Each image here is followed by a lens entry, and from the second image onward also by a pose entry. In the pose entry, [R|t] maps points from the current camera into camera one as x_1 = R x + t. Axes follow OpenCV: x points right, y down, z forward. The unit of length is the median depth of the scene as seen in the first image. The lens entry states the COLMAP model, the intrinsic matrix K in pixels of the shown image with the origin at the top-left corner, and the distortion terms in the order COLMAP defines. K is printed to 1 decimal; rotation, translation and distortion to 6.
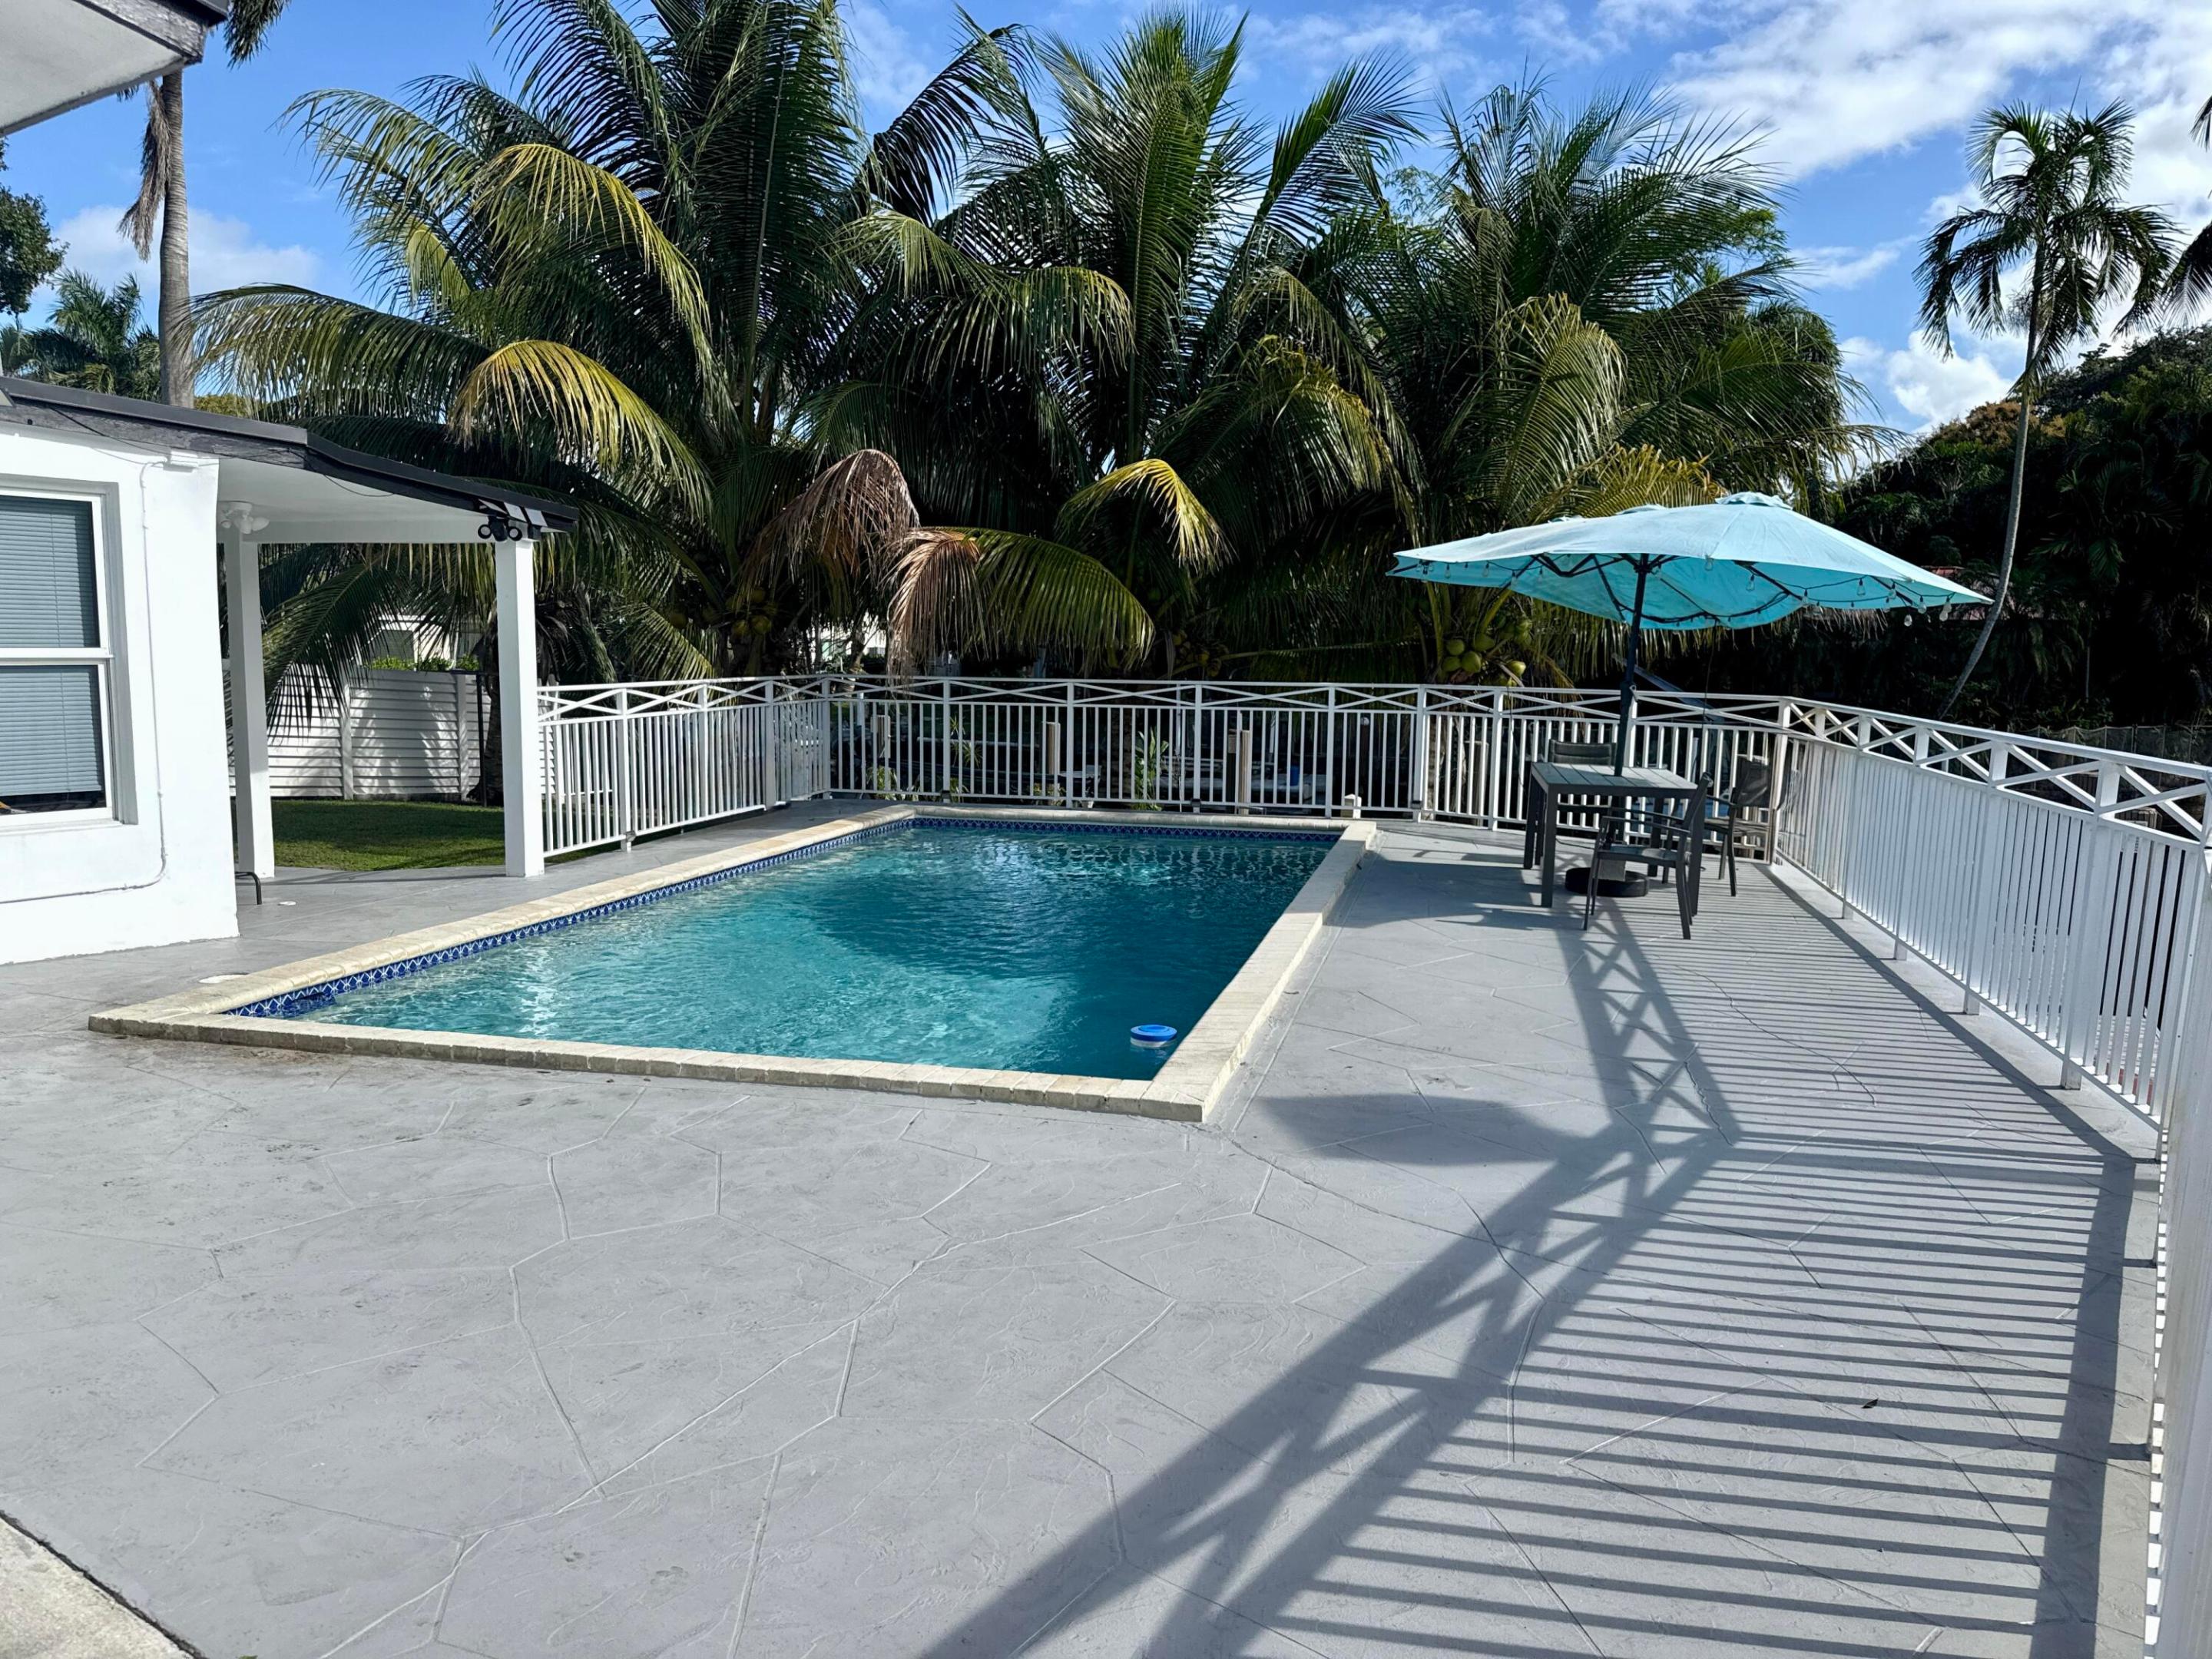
lens RADIAL K [[1528.2, 0, 1106.0], [0, 1528.2, 829.5], [0, 0, 1]] dist [-0.002049, -0.000483]
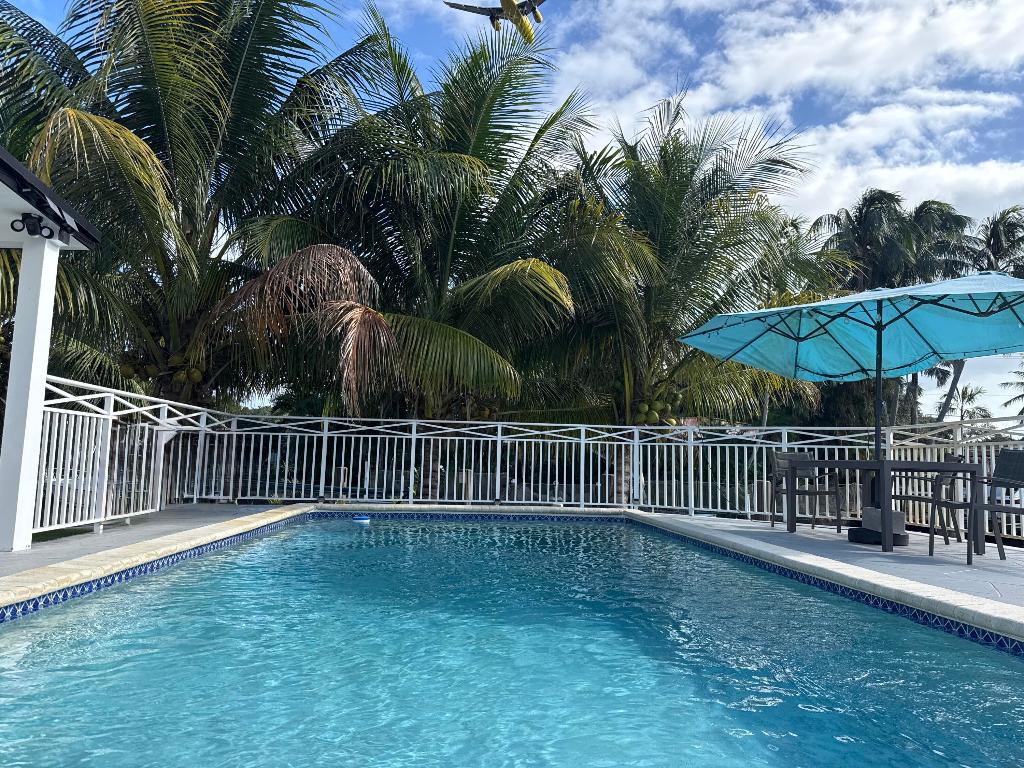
lens RADIAL K [[728.8, 0, 511.0], [0, 728.8, 371.9], [0, 0, 1]] dist [0.075404, -0.001536]
pose [[0.951115, 0.050639, 0.304656, -0.169388], [0.023403, 0.971811, -0.234595, 0.030401], [-0.307947, 0.230257, 0.923120, 0.309245]]
